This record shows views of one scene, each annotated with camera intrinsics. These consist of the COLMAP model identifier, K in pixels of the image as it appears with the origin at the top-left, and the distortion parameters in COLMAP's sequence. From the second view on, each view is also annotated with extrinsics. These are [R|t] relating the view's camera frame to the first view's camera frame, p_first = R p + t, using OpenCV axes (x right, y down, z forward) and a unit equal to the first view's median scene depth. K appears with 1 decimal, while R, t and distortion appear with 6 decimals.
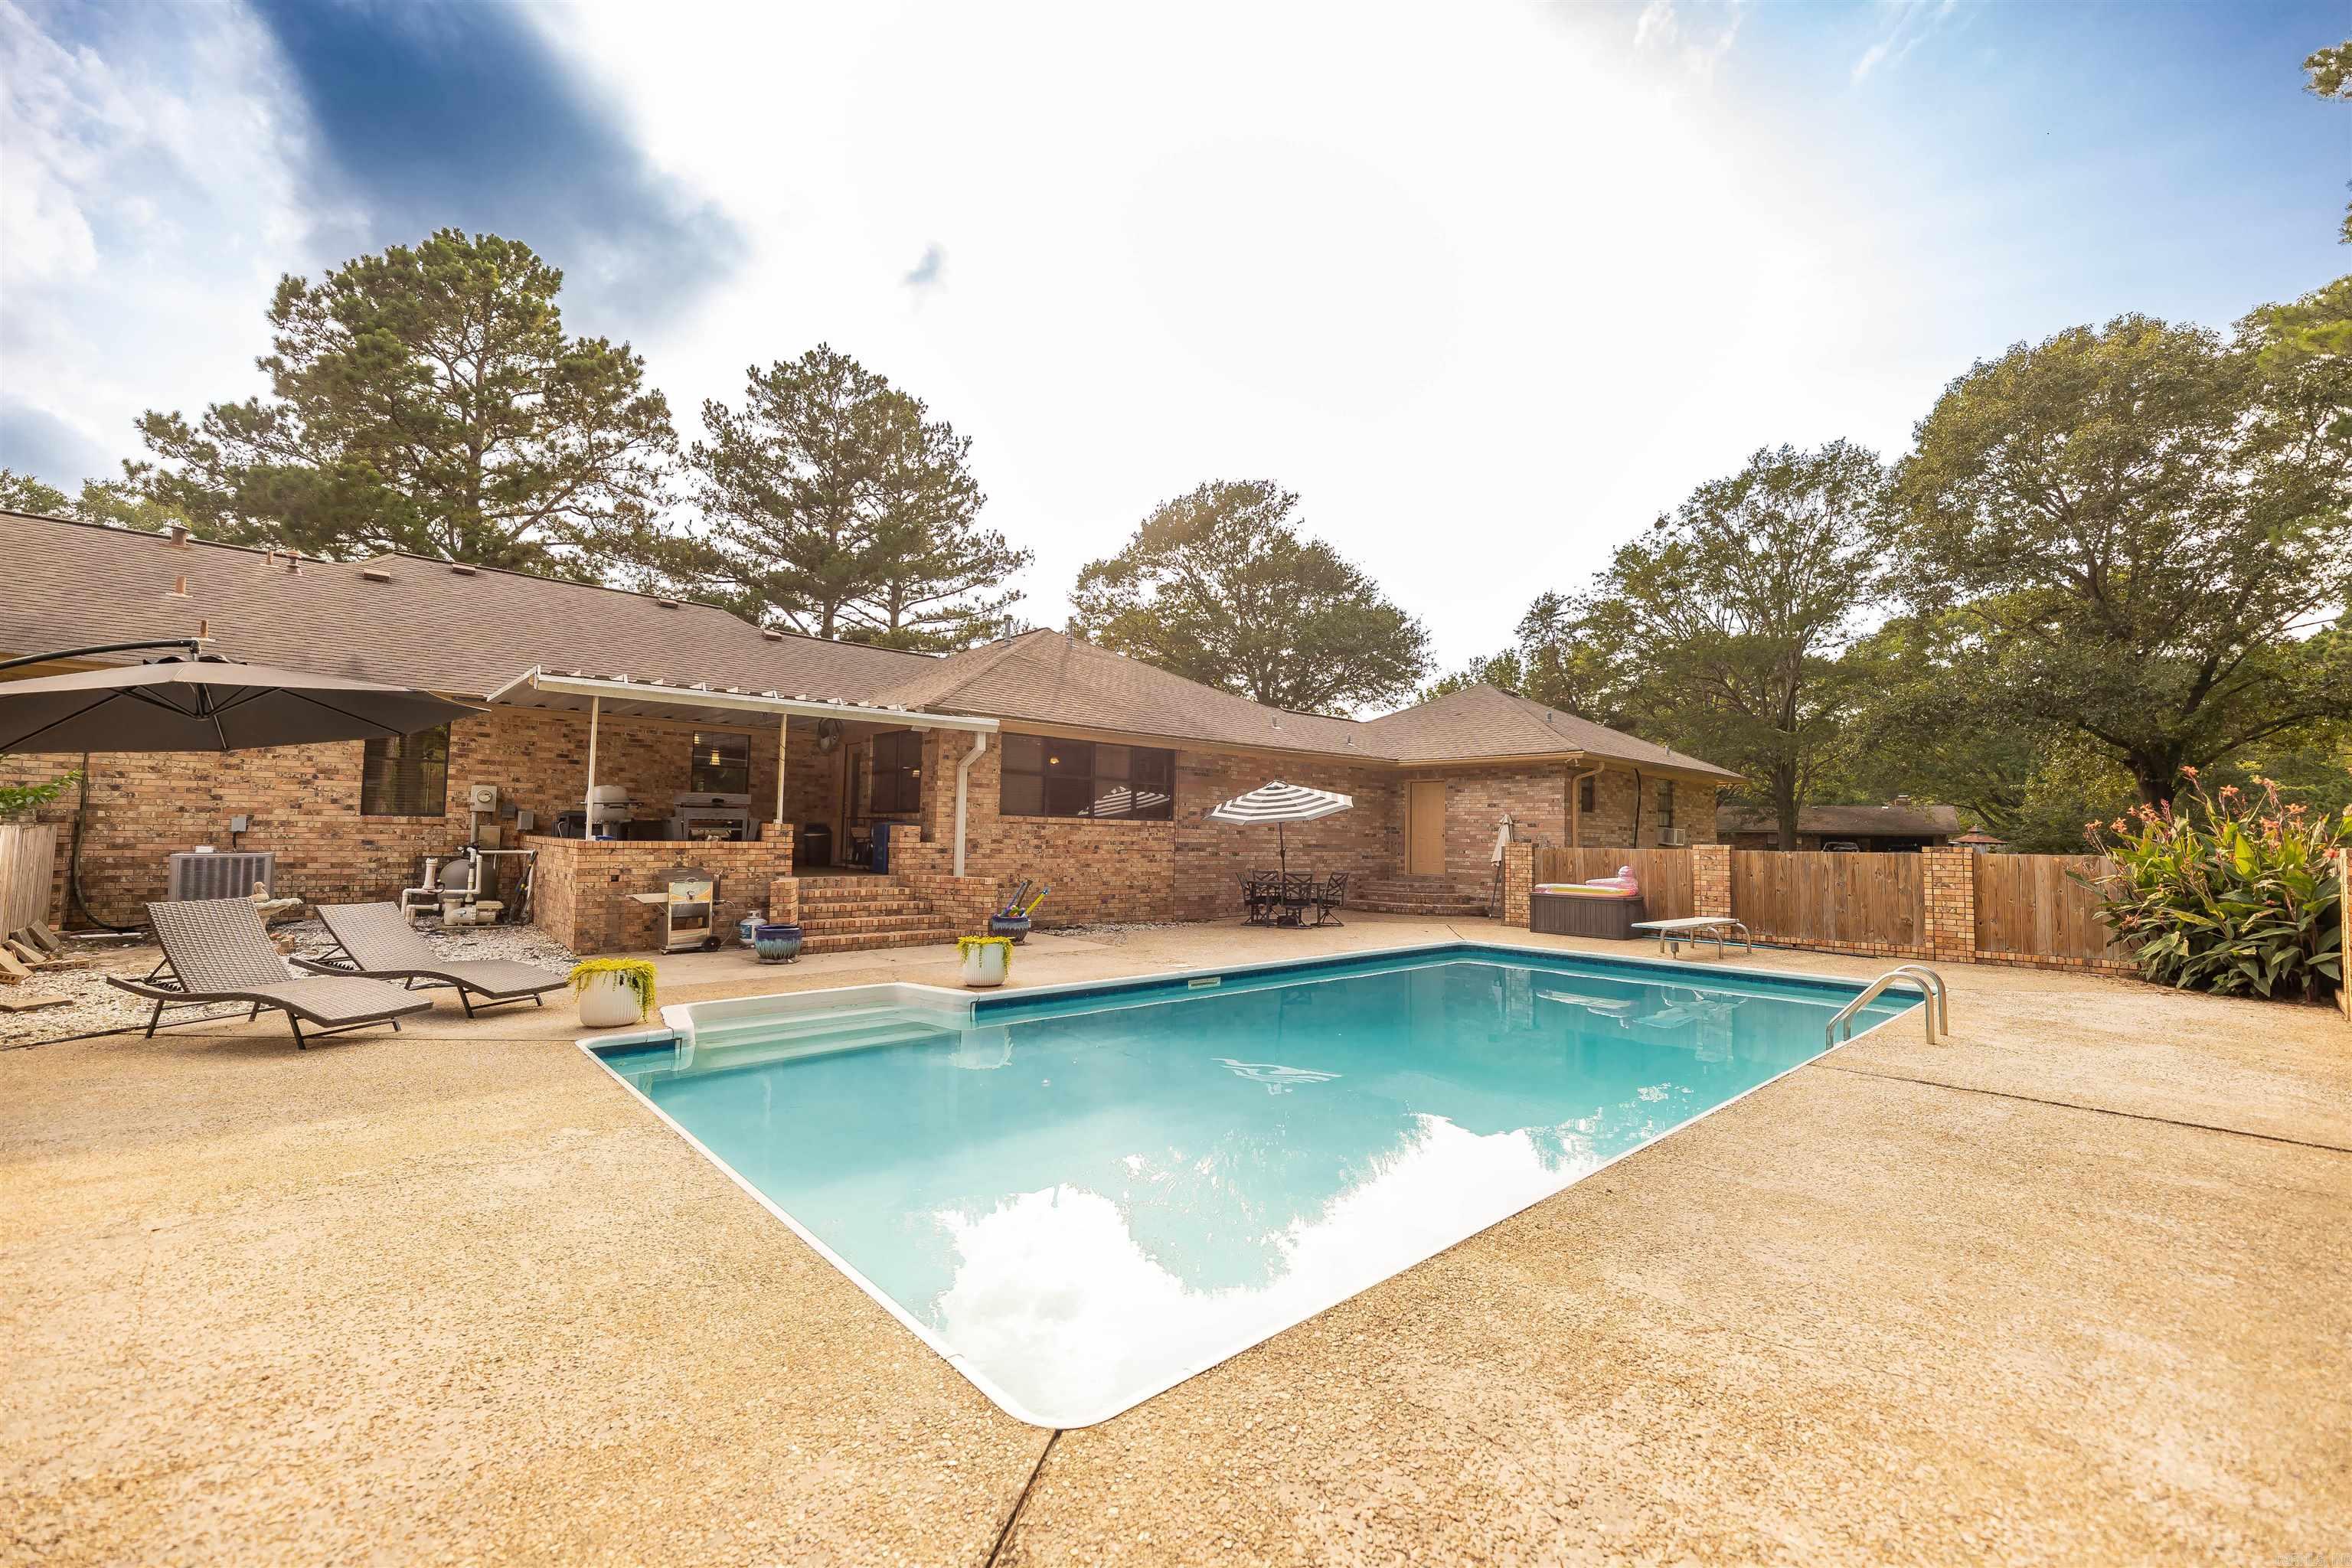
lens RADIAL K [[947.4, 0, 1173.7], [0, 947.4, 792.4], [0, 0, 1]] dist [-0.001661, -0.000999]
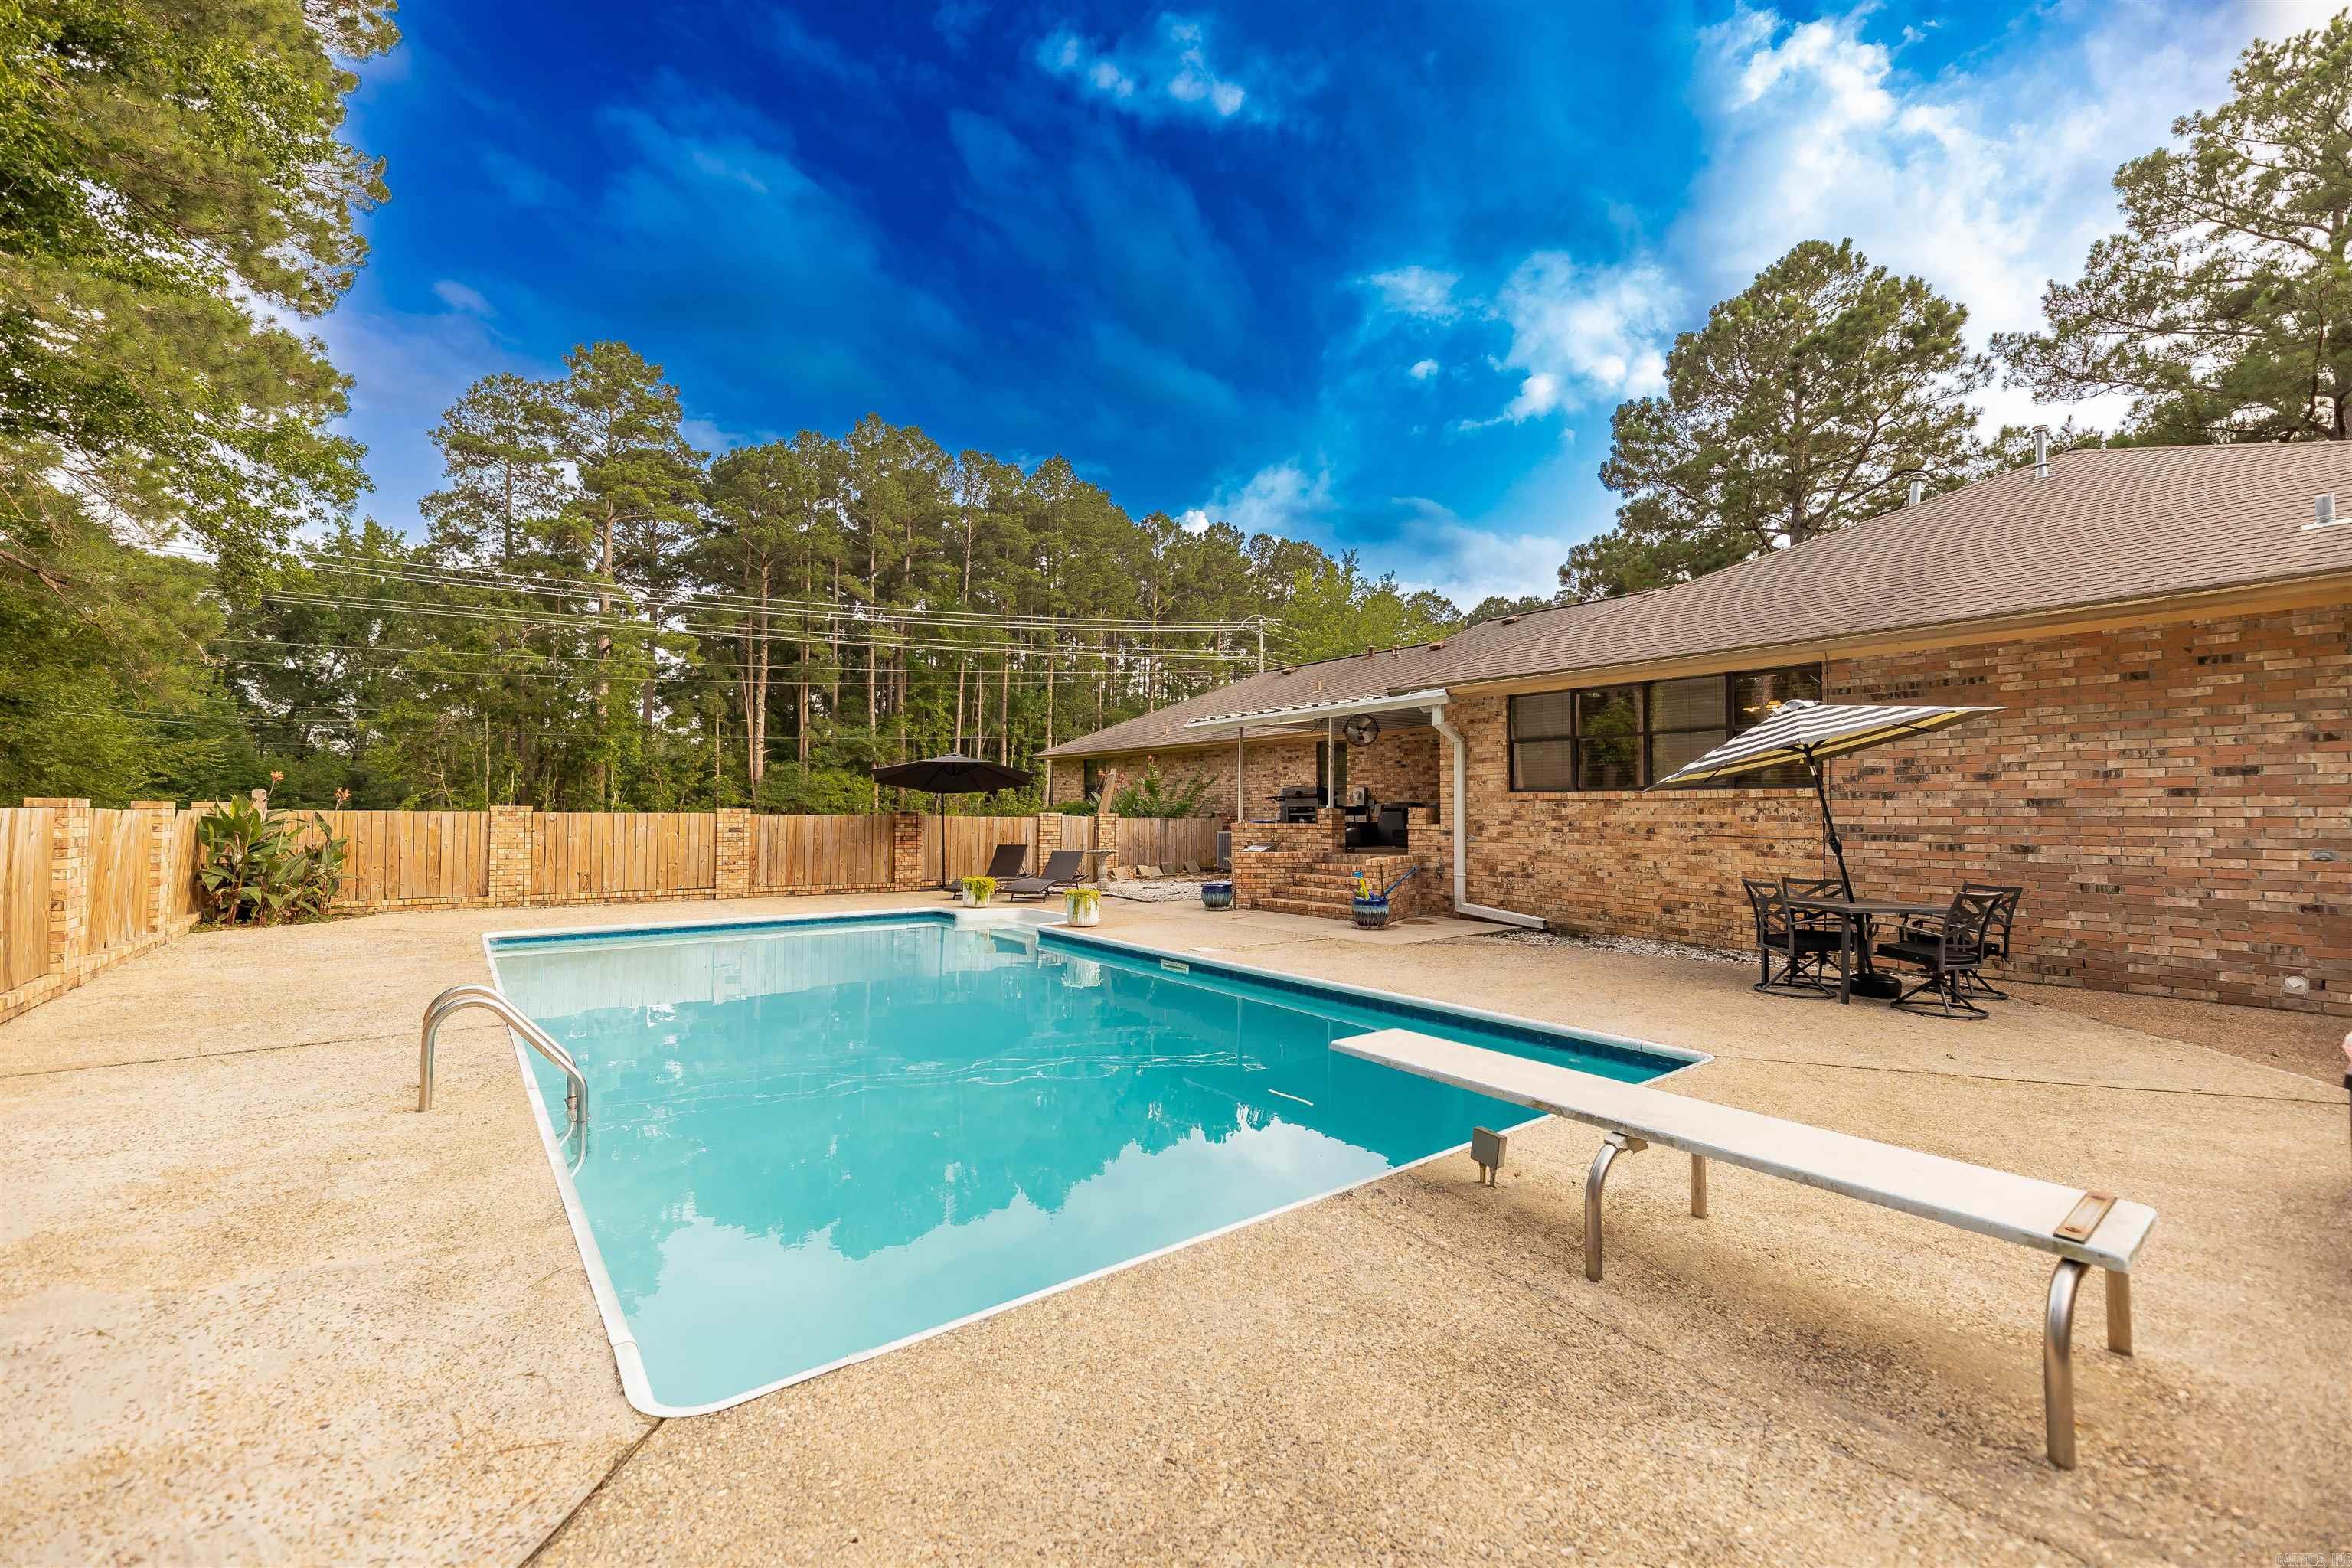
lens RADIAL K [[947.4, 0, 1173.7], [0, 947.4, 792.4], [0, 0, 1]] dist [-0.001661, -0.000999]
pose [[-0.071066, -0.040758, -0.996639, 0.708604], [0.043004, 0.998111, -0.043885, 0.049456], [0.996544, -0.045978, -0.069179, 0.771073]]
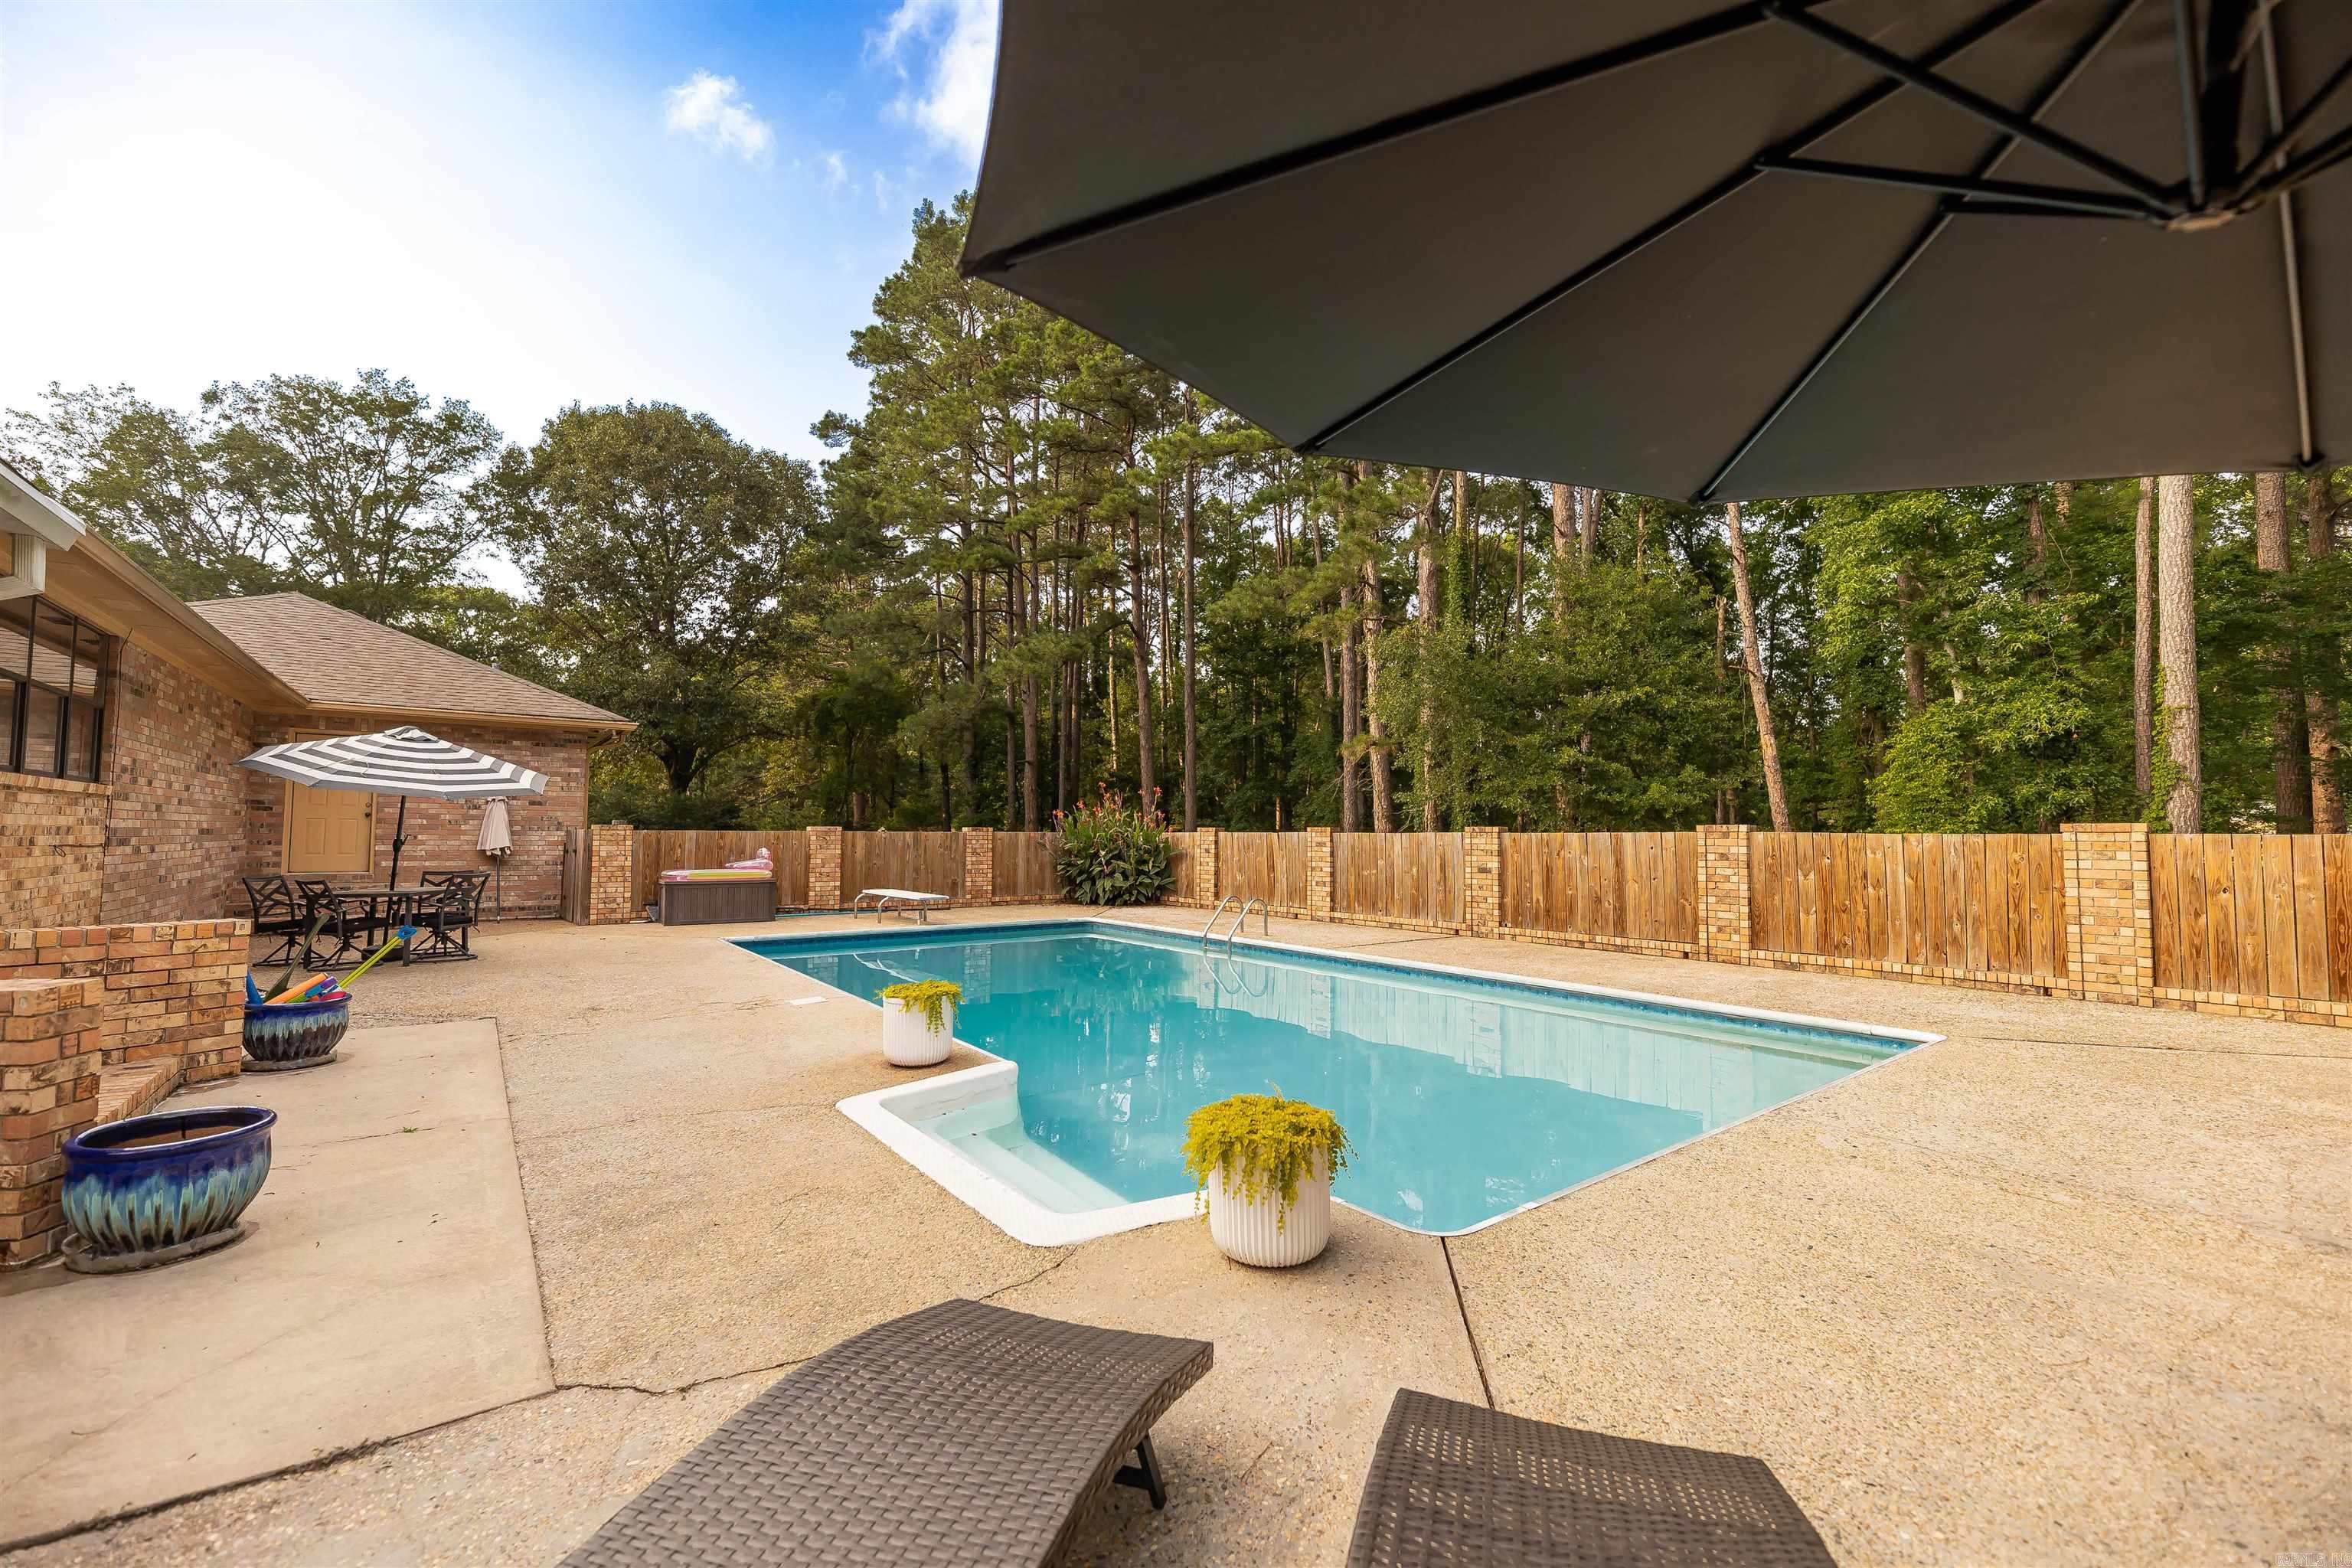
lens RADIAL K [[947.4, 0, 1173.7], [0, 947.4, 792.4], [0, 0, 1]] dist [-0.001661, -0.000999]
pose [[0.084622, 0.027637, 0.996030, -0.504866], [-0.053428, 0.998303, -0.023161, 0.019213], [-0.994980, -0.051256, 0.085955, 0.496792]]
